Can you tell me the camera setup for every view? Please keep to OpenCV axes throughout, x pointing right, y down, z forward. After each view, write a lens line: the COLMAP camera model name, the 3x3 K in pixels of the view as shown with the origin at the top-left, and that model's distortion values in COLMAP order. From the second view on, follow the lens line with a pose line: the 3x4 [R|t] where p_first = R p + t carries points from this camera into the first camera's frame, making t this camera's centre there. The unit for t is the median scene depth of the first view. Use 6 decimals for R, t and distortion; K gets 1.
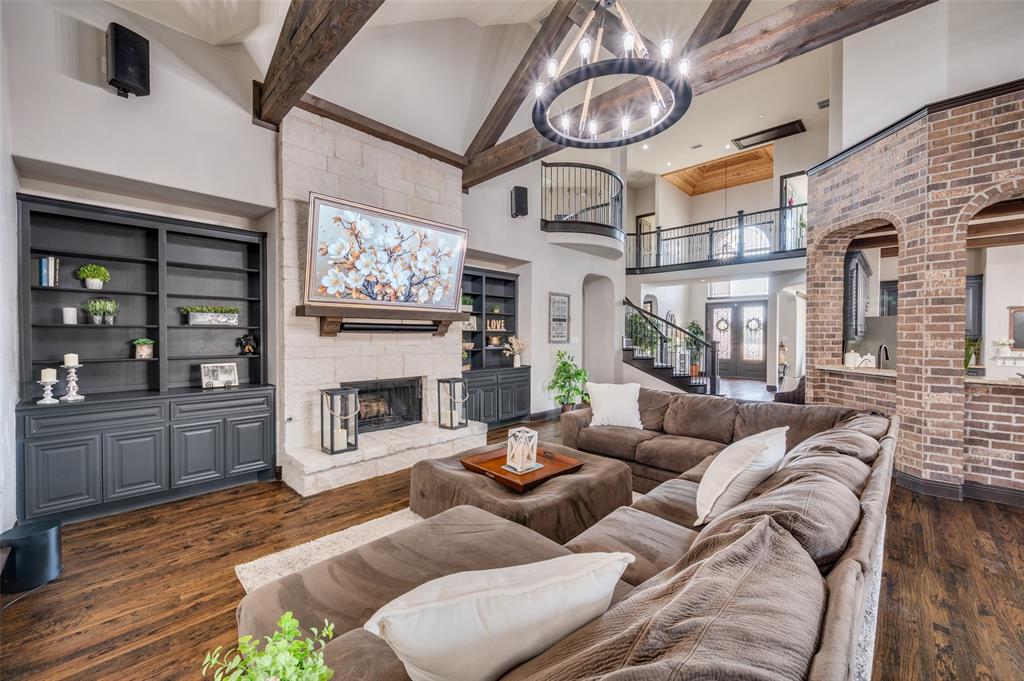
lens RADIAL K [[406.2, 0, 520.9], [0, 406.2, 343.1], [0, 0, 1]] dist [0.003765, 0.000088]
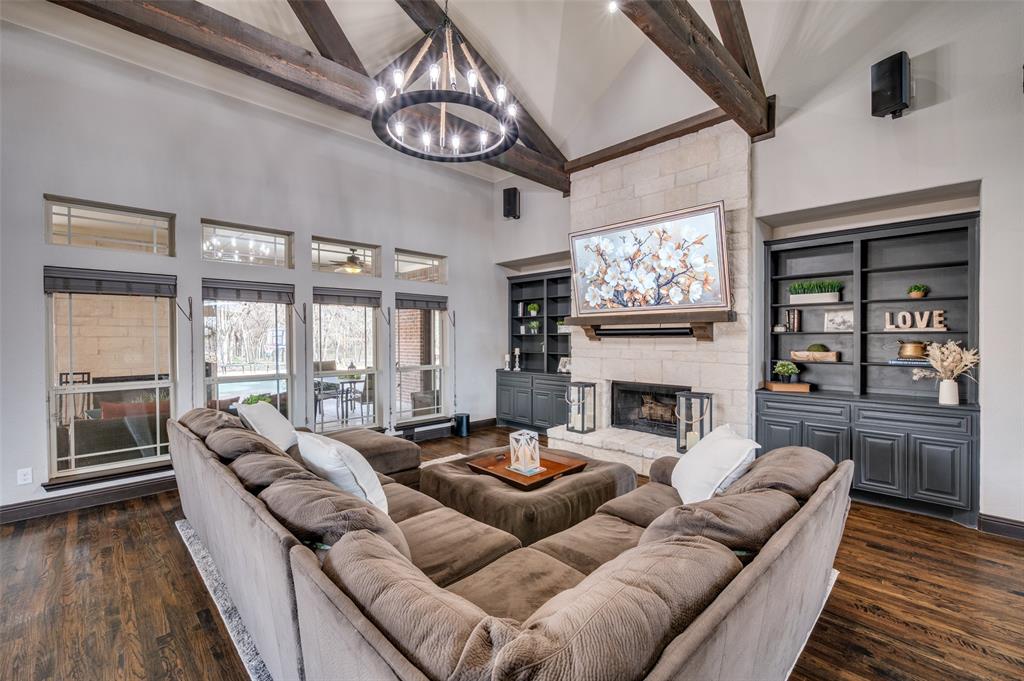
lens RADIAL K [[433.7, 0, 521.1], [0, 433.7, 336.7], [0, 0, 1]] dist [0.000107, -0.000383]
pose [[-0.023572, 0.002360, -0.999719, 0.783508], [-0.010497, 0.999941, 0.002608, -0.027748], [0.999667, 0.010556, -0.023546, 0.741778]]
